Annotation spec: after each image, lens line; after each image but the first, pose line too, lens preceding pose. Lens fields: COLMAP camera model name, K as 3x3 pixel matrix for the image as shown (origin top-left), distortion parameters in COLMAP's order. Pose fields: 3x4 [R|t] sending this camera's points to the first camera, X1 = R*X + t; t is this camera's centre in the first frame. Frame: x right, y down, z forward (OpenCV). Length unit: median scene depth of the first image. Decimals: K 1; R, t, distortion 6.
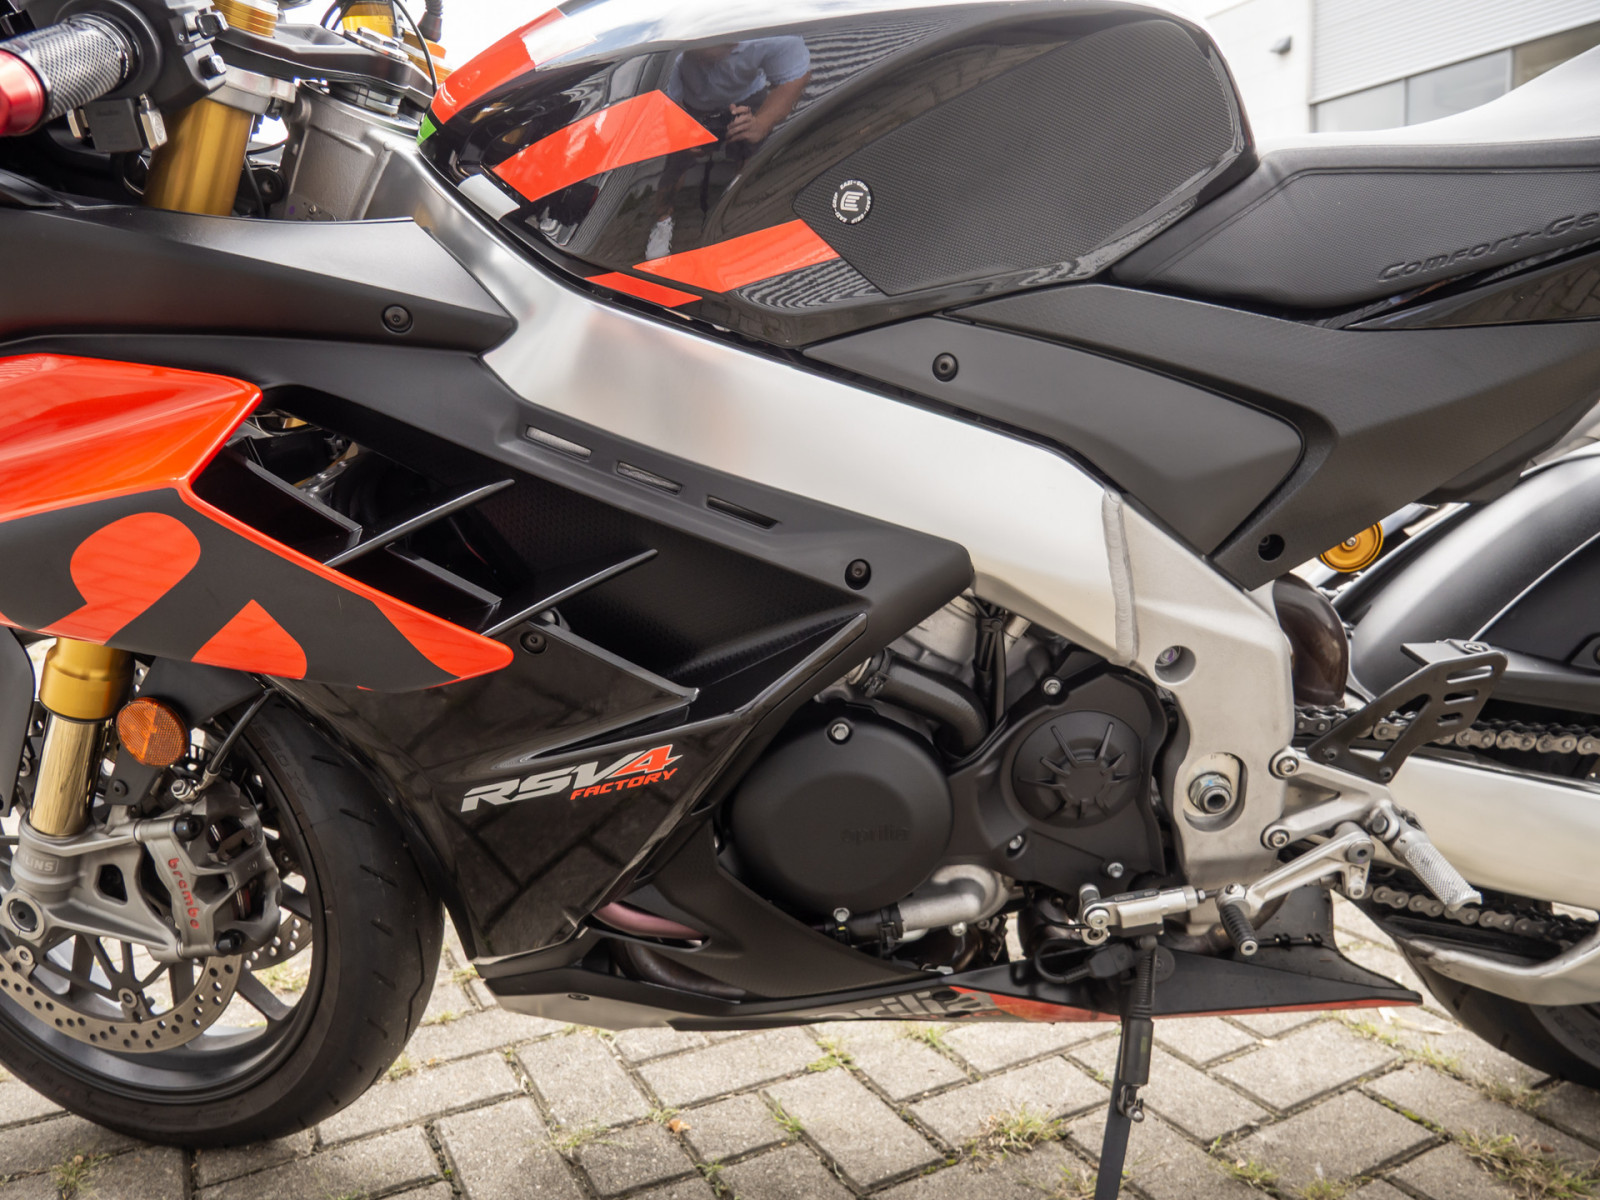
lens RADIAL K [[1139.0, 0, 800.0], [0, 1139.0, 600.0], [0, 0, 1]] dist [-0.002390, 0.005229]
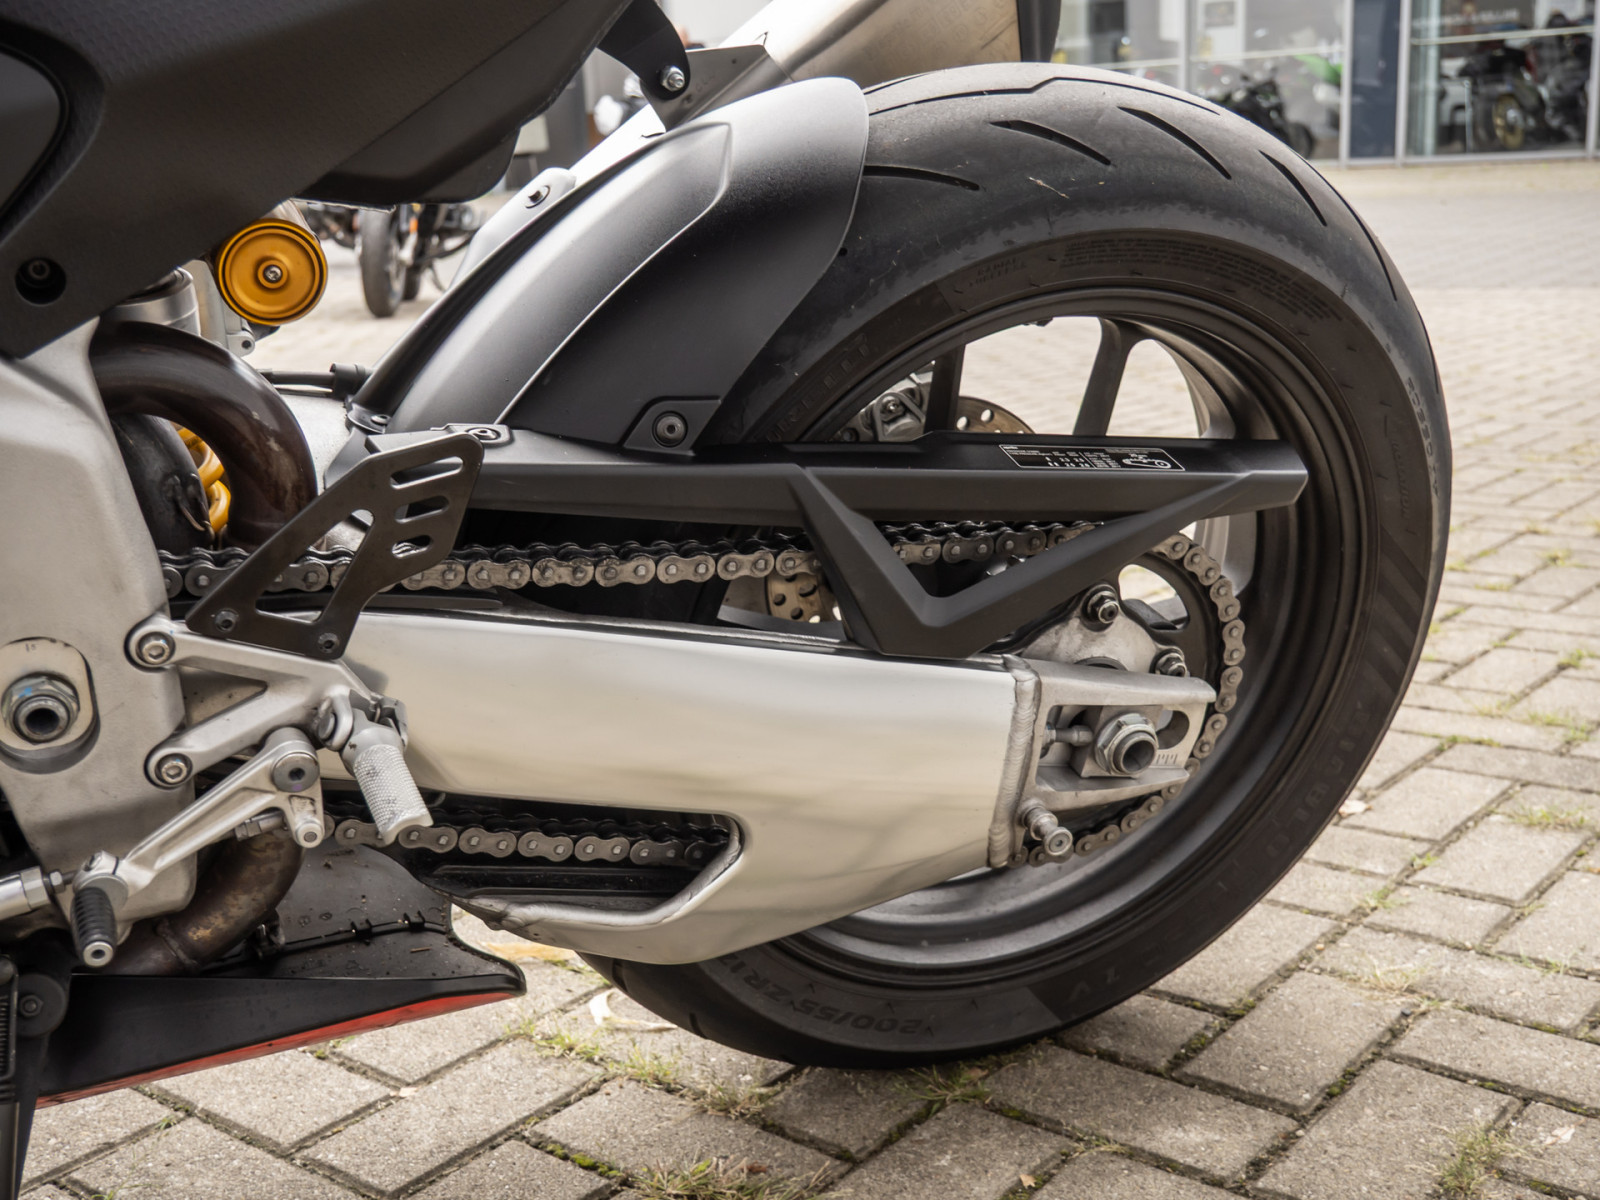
lens RADIAL K [[1865.0, 0, 800.0], [0, 1865.0, 600.0], [0, 0, 1]] dist [0.055367, 0.021998]
pose [[0.940631, -0.099400, 0.324552, 0.385650], [0.073382, 0.993100, 0.091476, 0.048779], [-0.331405, -0.062229, 0.941434, -0.044477]]
